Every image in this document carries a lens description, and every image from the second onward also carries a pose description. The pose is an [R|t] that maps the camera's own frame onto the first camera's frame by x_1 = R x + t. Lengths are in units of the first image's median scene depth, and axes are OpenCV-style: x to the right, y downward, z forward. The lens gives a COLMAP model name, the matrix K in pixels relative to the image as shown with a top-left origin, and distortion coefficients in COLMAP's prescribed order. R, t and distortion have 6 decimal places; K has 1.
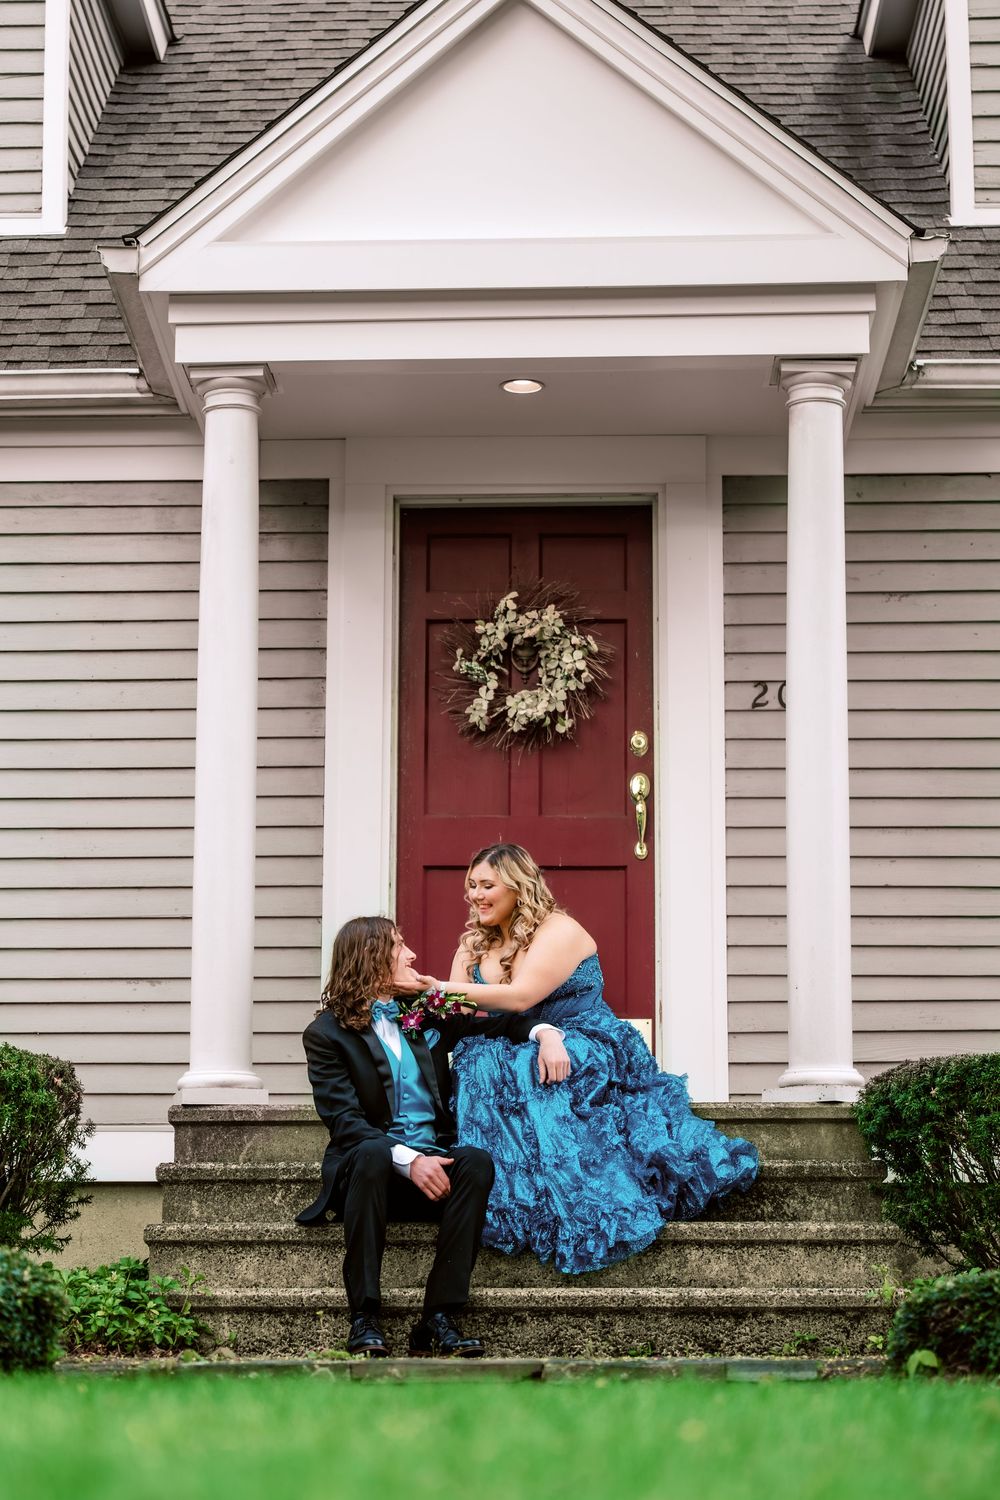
lens RADIAL K [[3066.0, 0, 500.5], [0, 3066.0, 748.5], [0, 0, 1]] dist [-0.078108, 0.000000]
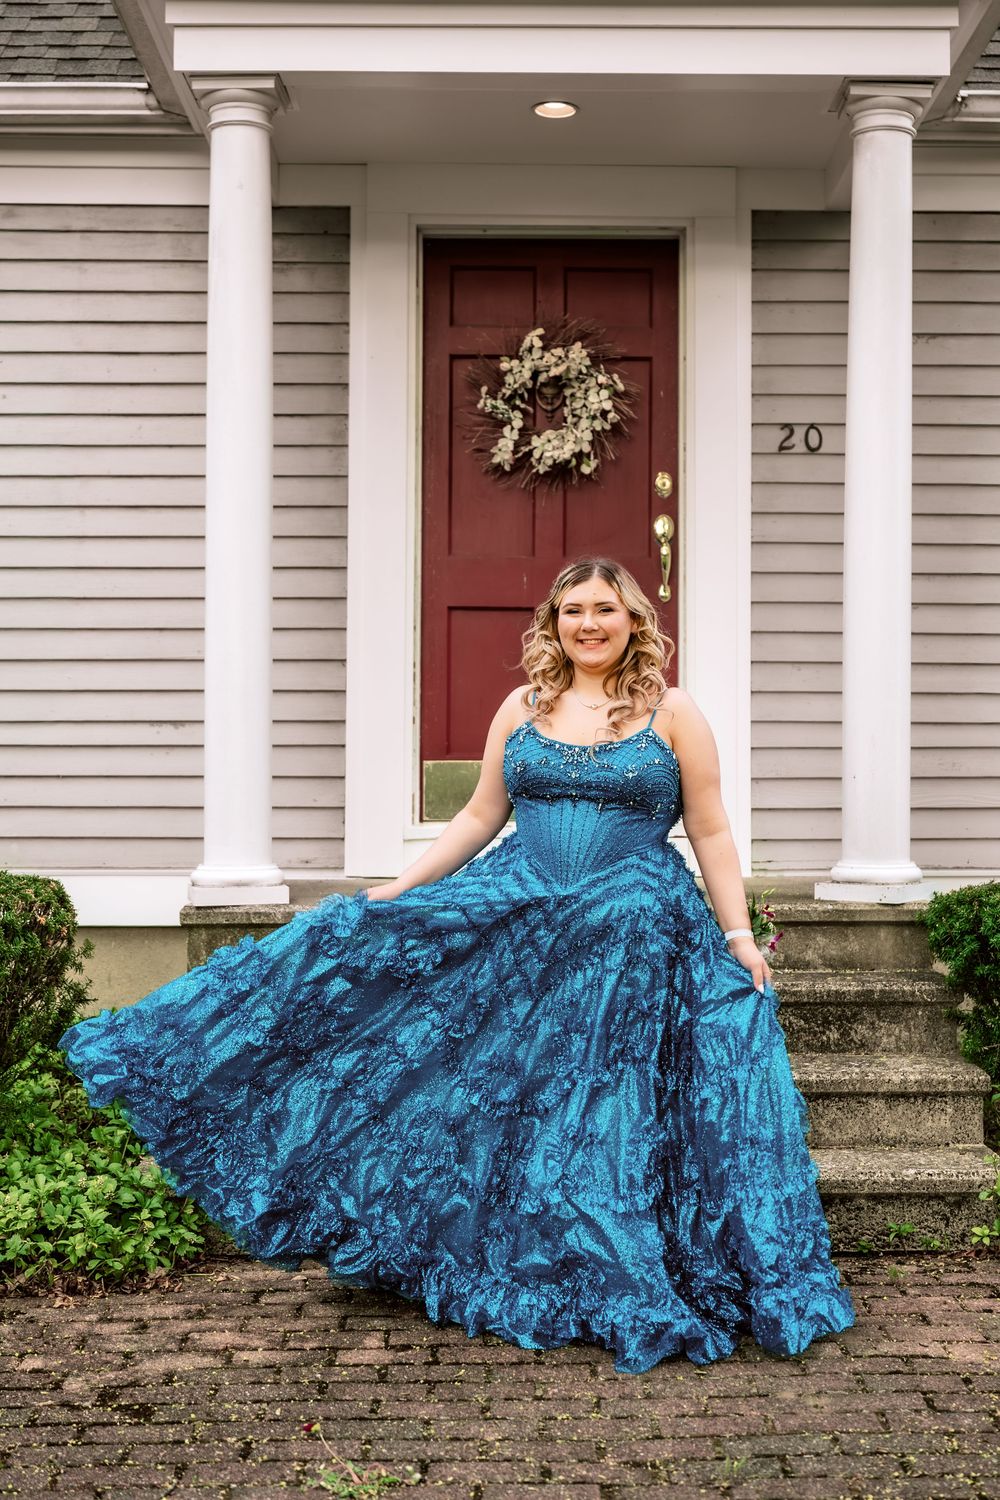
lens RADIAL K [[1894.0, 0, 568.2], [0, 1894.0, 722.7], [0, 0, 1]] dist [-0.017983, 0.000000]
pose [[0.998400, 0.002422, 0.056499, -0.020626], [-0.012575, 0.983576, 0.180055, -0.036225], [-0.055135, -0.180477, 0.982033, 0.381486]]
